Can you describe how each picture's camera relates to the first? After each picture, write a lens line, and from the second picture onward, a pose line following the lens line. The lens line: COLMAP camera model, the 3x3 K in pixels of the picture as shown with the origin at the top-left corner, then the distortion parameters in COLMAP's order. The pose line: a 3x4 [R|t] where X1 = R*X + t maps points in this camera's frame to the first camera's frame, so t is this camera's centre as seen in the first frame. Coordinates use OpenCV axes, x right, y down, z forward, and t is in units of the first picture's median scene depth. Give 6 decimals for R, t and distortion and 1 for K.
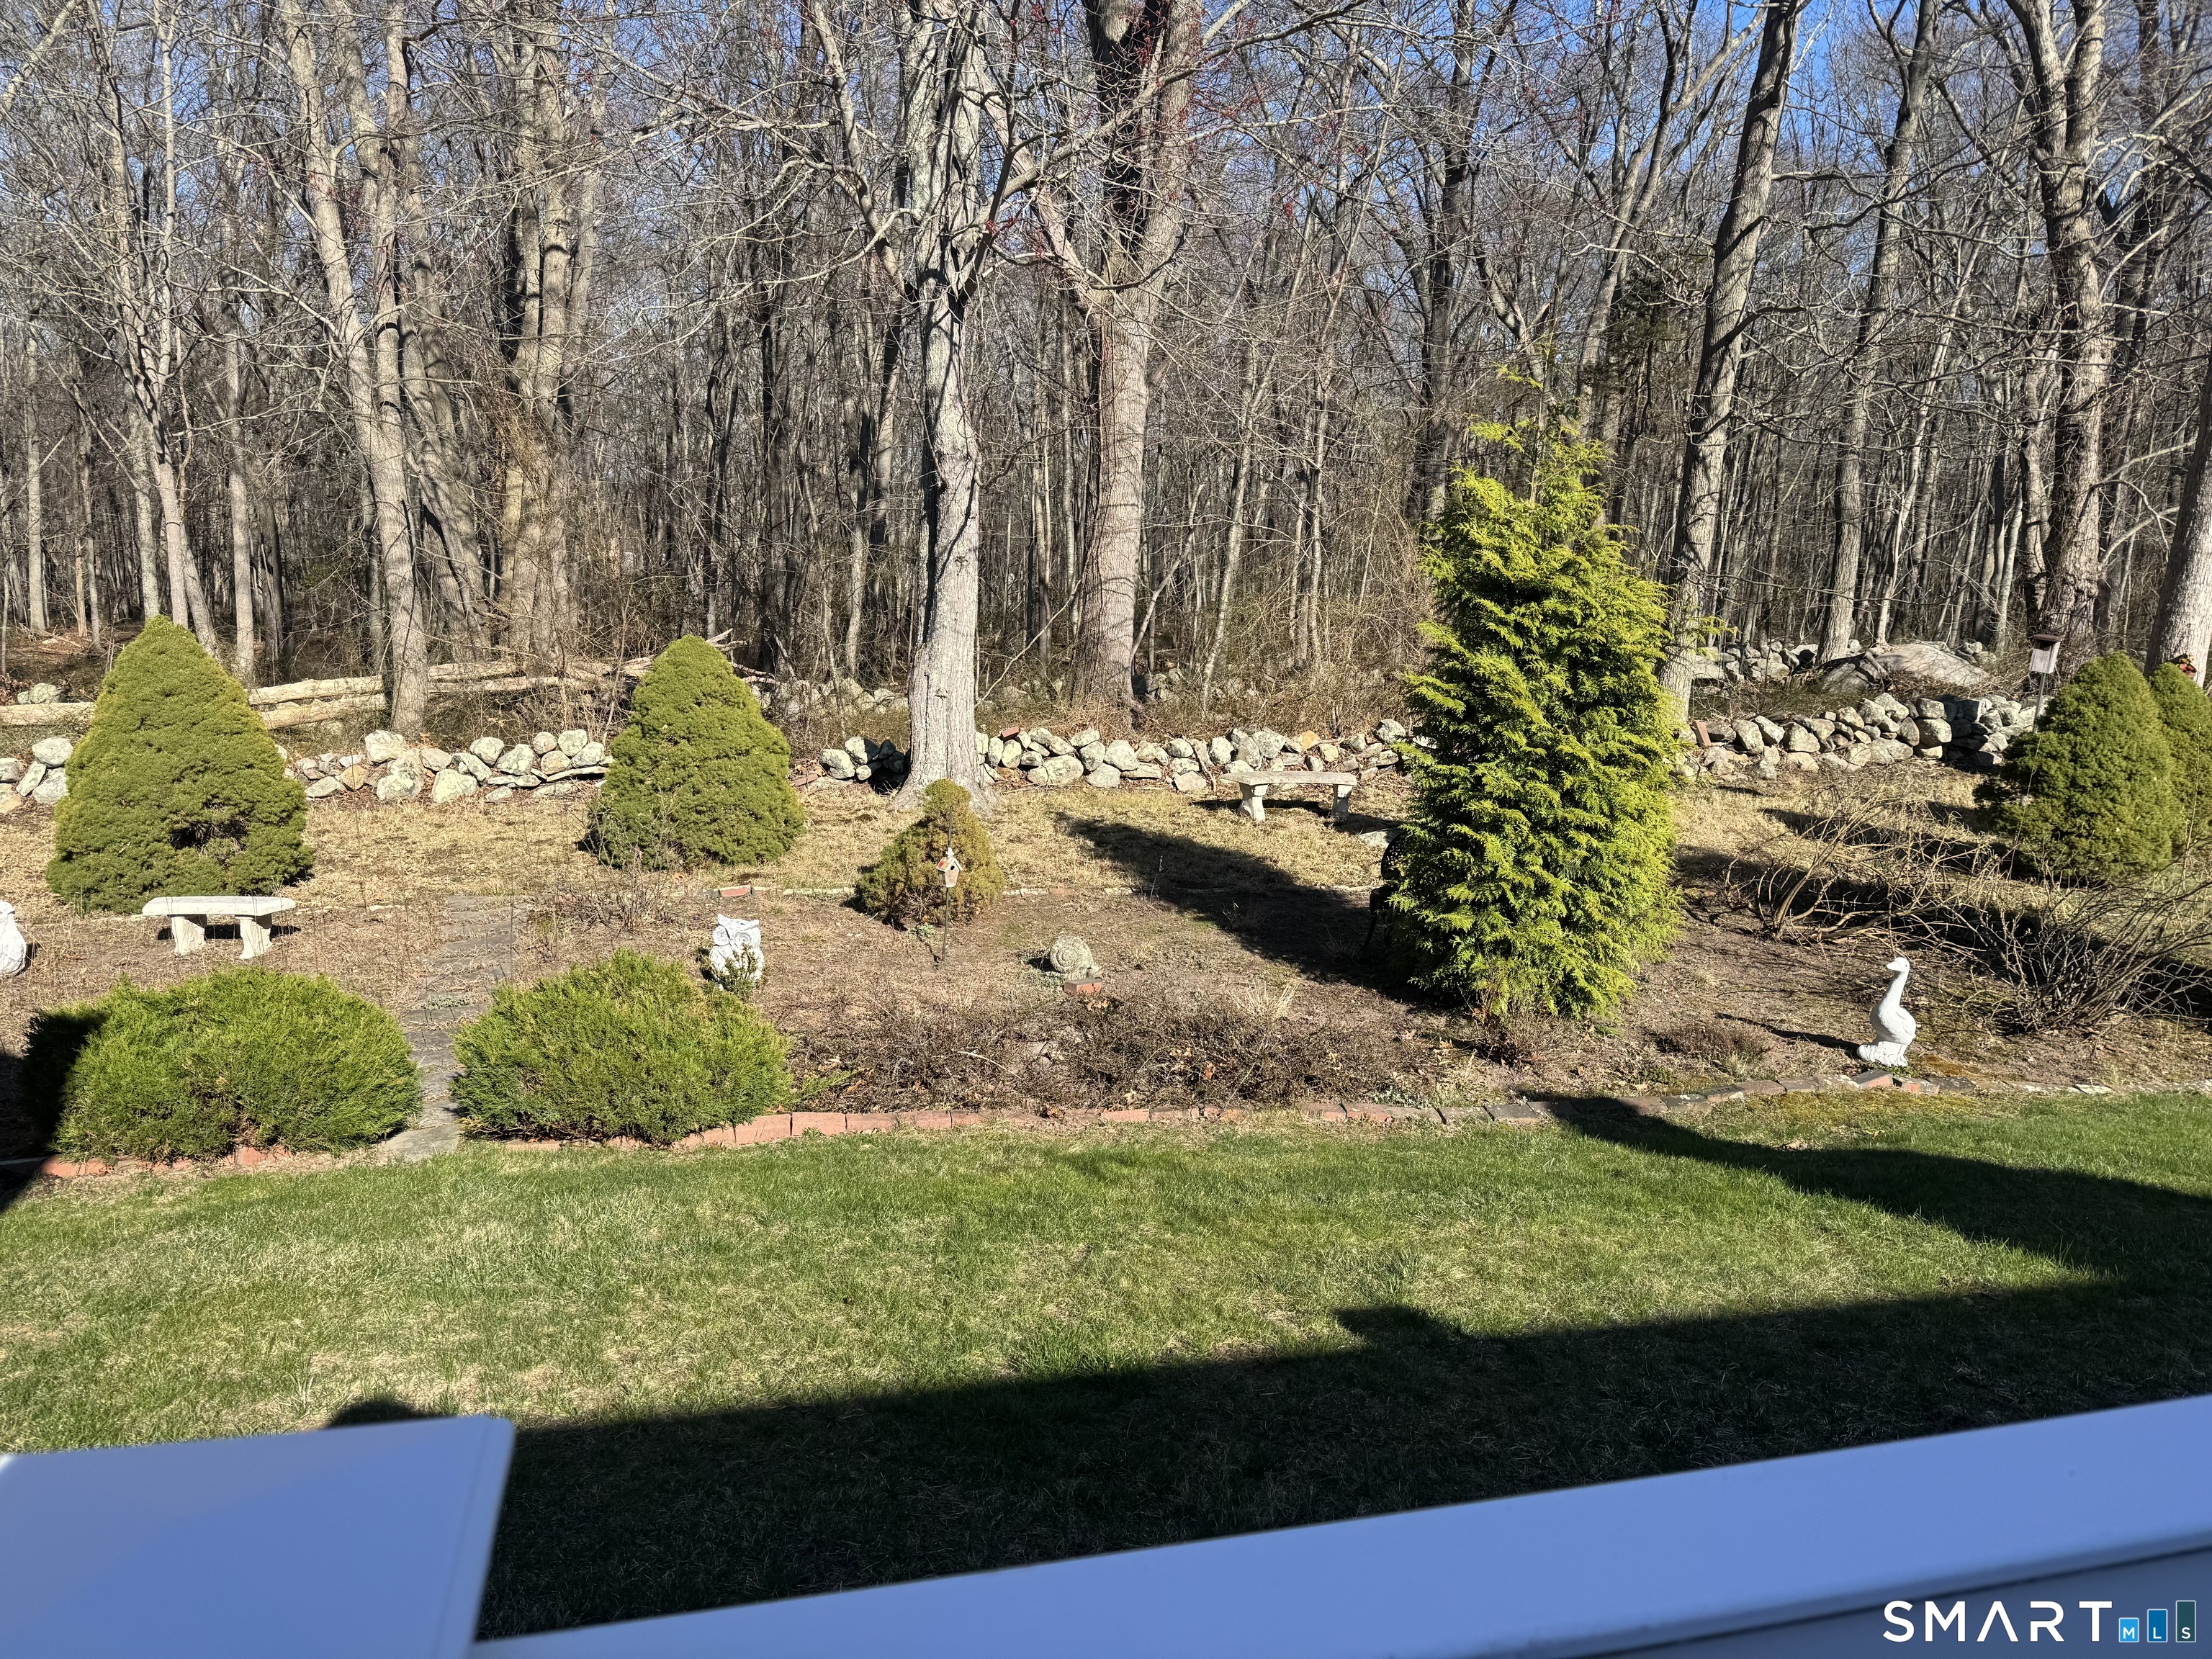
lens RADIAL K [[1546.4, 0, 1106.0], [0, 1546.4, 829.5], [0, 0, 1]] dist [0.185115, -0.001140]
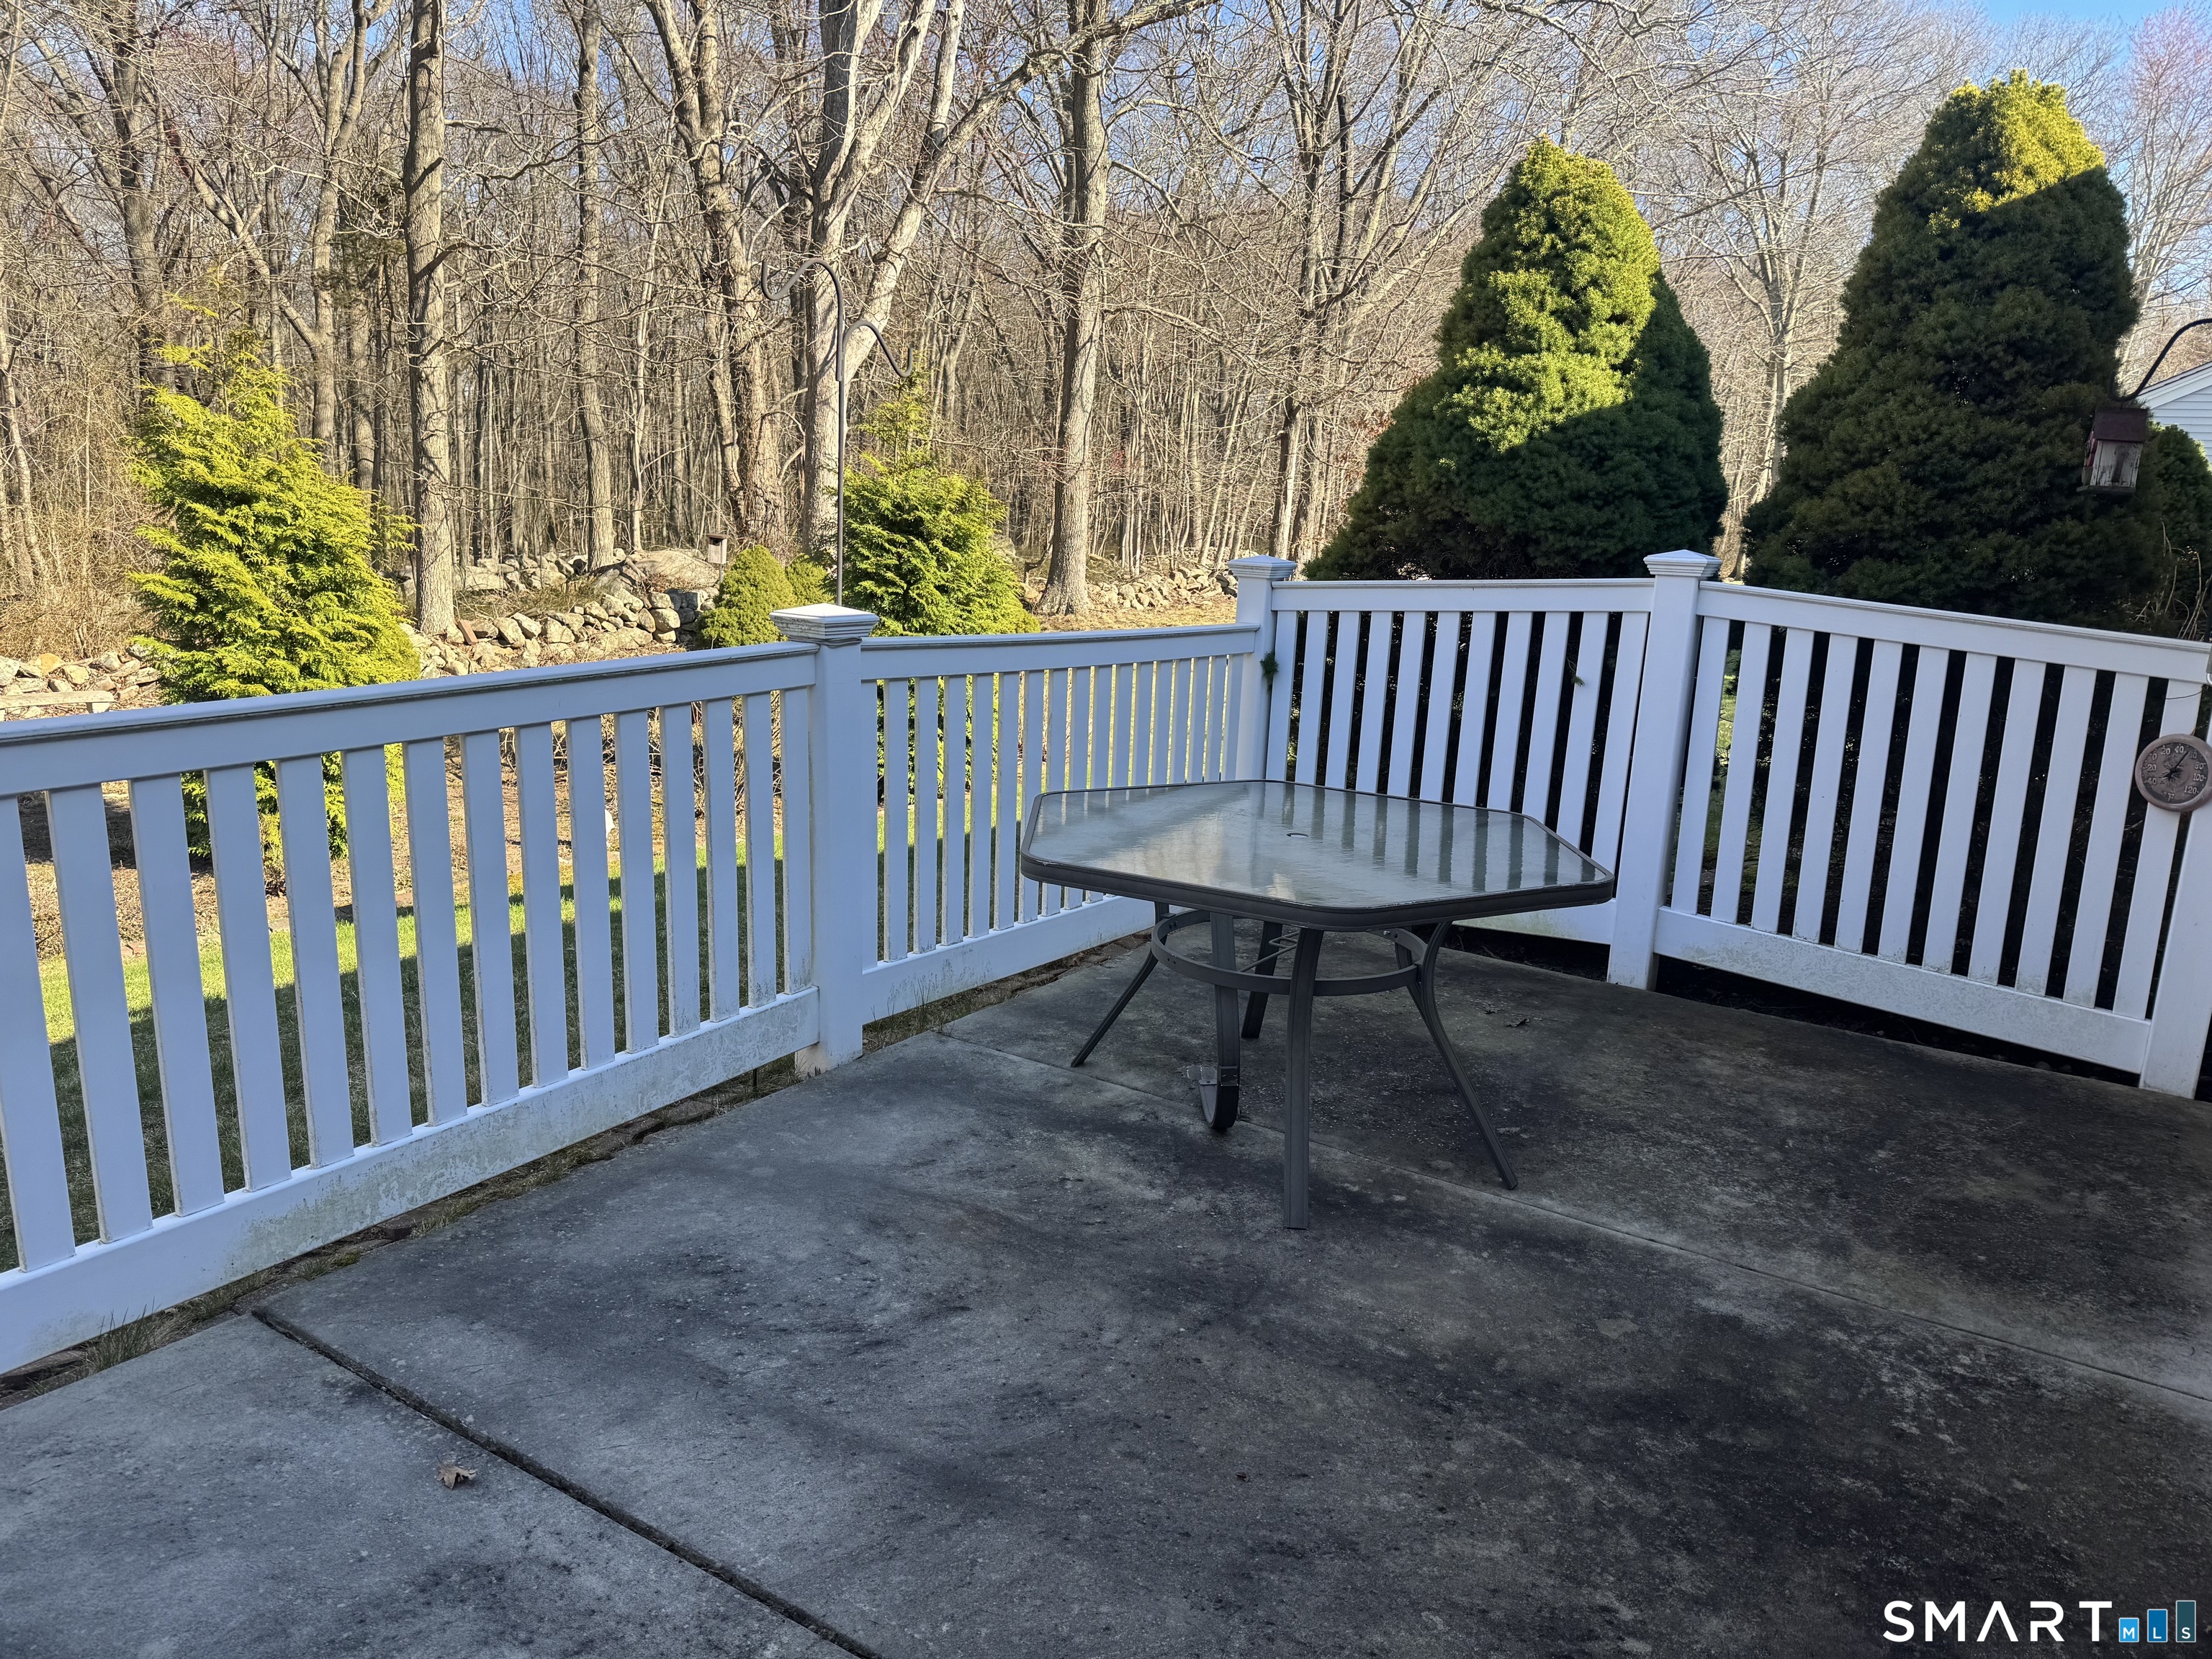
lens RADIAL K [[1605.6, 0, 1106.0], [0, 1605.6, 829.5], [0, 0, 1]] dist [-0.008074, 0.004218]
pose [[0.755852, -0.165306, 0.633531, -0.030489], [0.133930, 0.986179, 0.097534, 0.056020], [-0.640898, 0.011128, 0.767545, -0.280604]]
